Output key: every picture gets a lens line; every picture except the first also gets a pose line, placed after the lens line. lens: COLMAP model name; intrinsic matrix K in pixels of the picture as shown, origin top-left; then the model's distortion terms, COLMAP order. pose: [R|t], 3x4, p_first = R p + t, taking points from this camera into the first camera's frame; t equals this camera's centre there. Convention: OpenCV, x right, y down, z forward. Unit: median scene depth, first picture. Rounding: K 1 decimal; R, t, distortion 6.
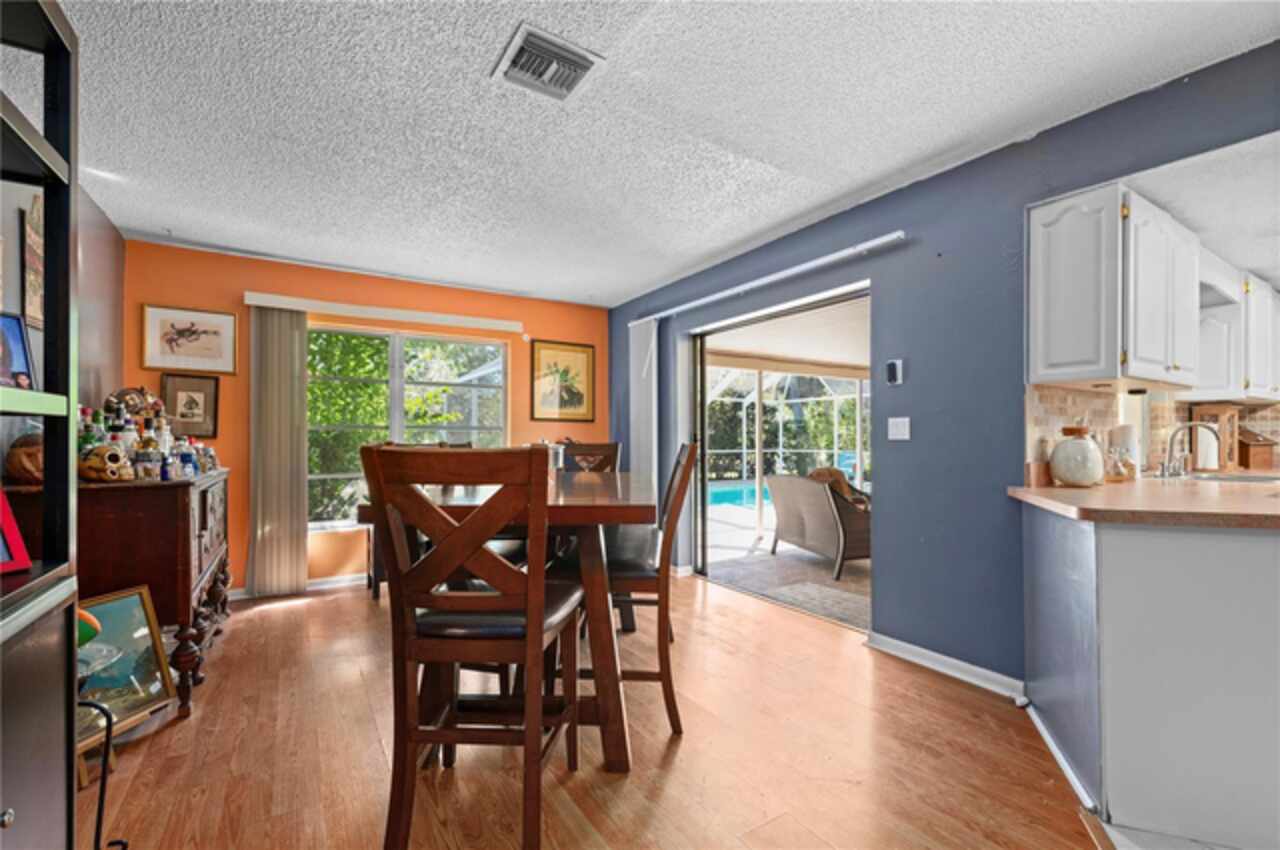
lens RADIAL K [[547.5, 0, 644.6], [0, 547.5, 438.9], [0, 0, 1]] dist [-0.000206, -0.000374]
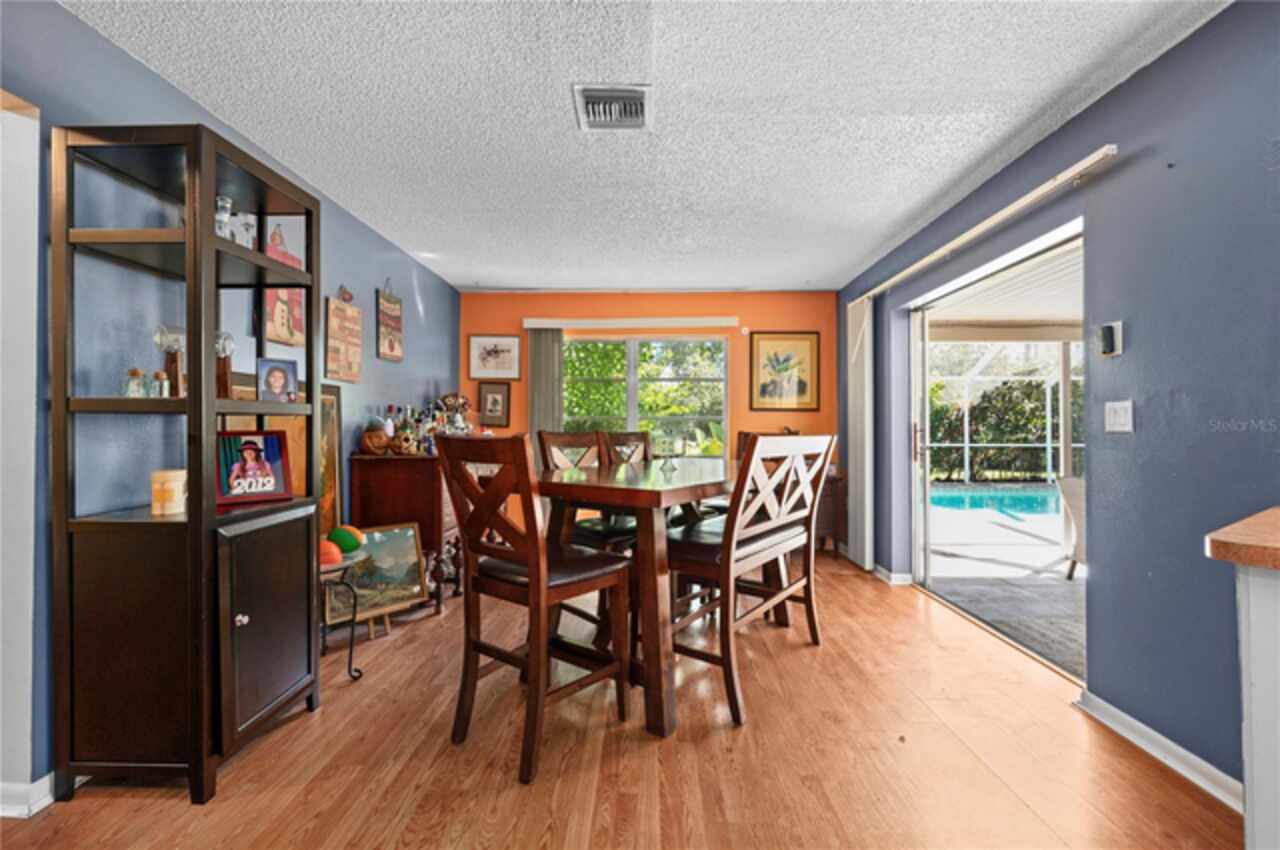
lens RADIAL K [[550.2, 0, 640.0], [0, 550.2, 425.0], [0, 0, 1]] dist [-0.001965, -0.000120]
pose [[0.829917, 0.000448, -0.557887, 0.268489], [-0.003824, 0.999981, -0.004886, -0.001215], [0.557874, 0.006188, 0.829903, 0.035600]]
